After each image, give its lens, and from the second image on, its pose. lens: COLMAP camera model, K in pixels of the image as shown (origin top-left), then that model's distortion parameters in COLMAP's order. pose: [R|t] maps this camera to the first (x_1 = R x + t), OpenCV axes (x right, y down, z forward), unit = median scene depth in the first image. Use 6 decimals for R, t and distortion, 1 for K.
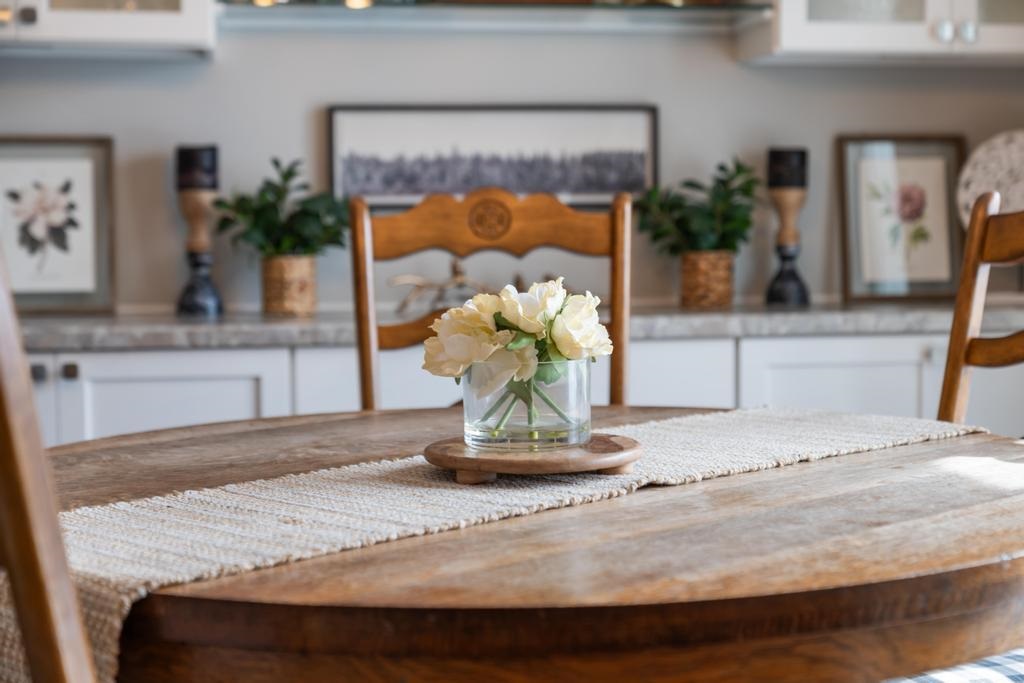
lens RADIAL K [[1827.8, 0, 520.0], [0, 1827.8, 339.8], [0, 0, 1]] dist [0.030902, 0.000000]
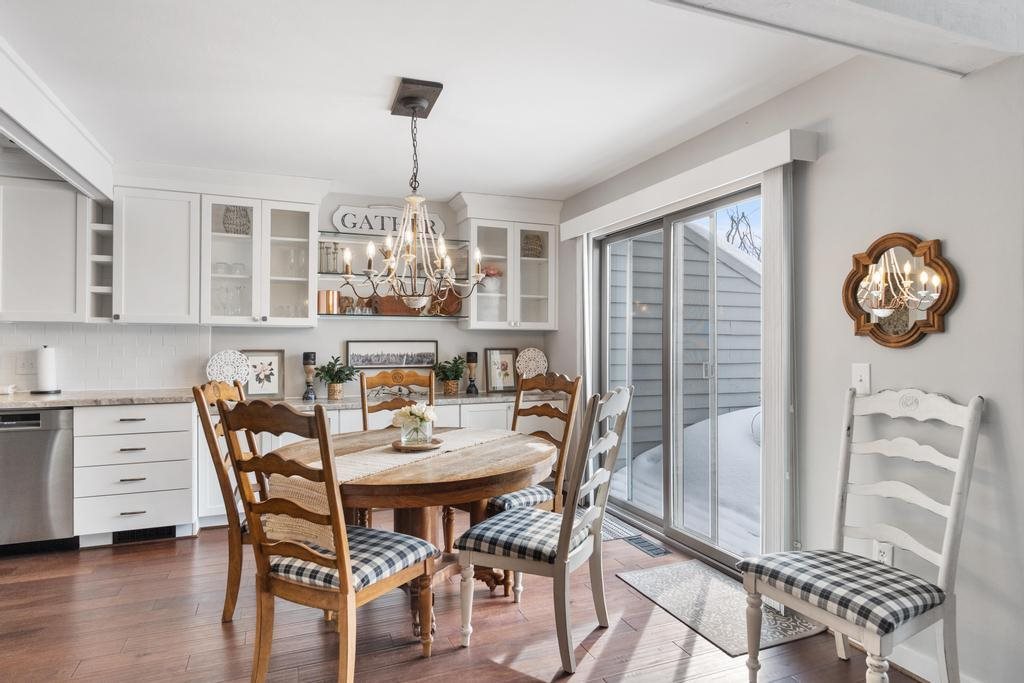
lens RADIAL K [[574.7, 0, 504.1], [0, 574.7, 339.3], [0, 0, 1]] dist [0.000729, -0.001968]
pose [[0.977439, 0.004625, 0.211169, -0.041449], [0.012761, 0.996641, -0.080892, -0.035448], [-0.210833, 0.081761, 0.974097, -0.179314]]
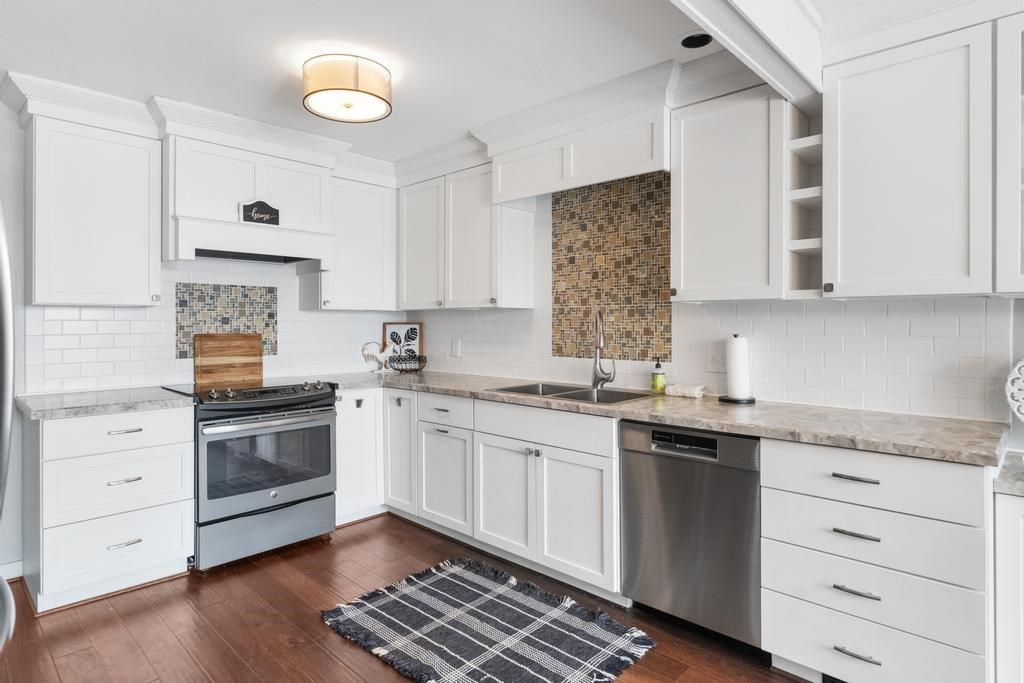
lens RADIAL K [[574.7, 0, 507.5], [0, 574.7, 324.6], [0, 0, 1]] dist [0.000729, -0.001968]
pose [[0.607032, 0.003831, -0.794668, -0.214036], [-0.061437, 0.997222, -0.042123, -0.079176], [0.792299, 0.074392, 0.605581, 0.298186]]
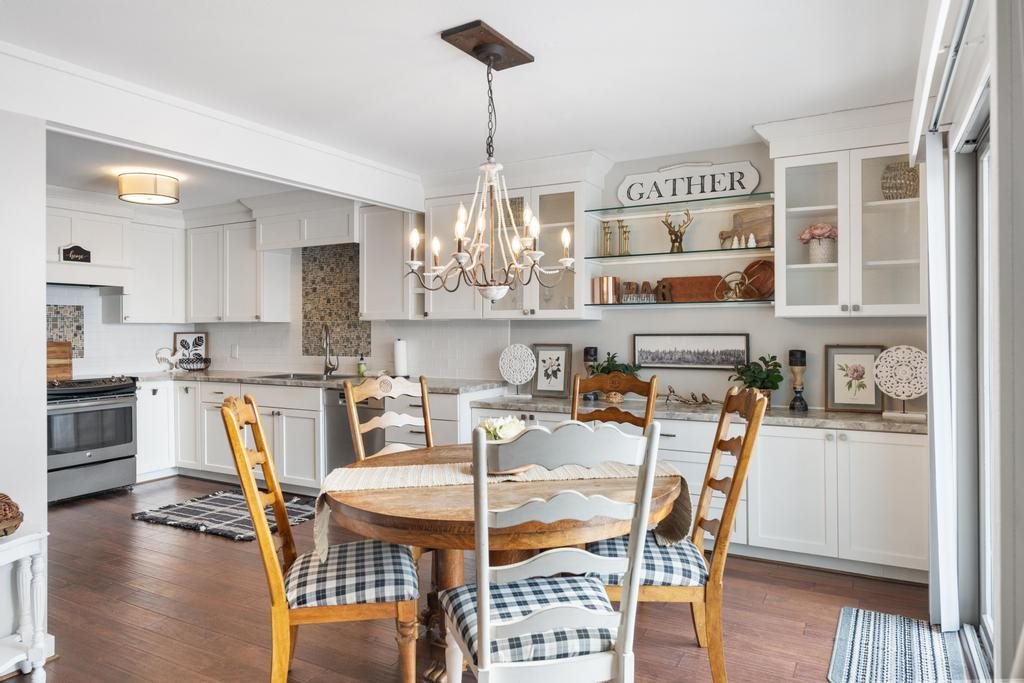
lens RADIAL K [[642.2, 0, 504.3], [0, 642.2, 328.8], [0, 0, 1]] dist [-0.001163, 0.004308]
pose [[0.791626, -0.002335, -0.611002, 0.388848], [-0.043808, 0.997202, -0.060570, -0.063466], [0.609434, 0.074715, 0.789308, 0.016950]]
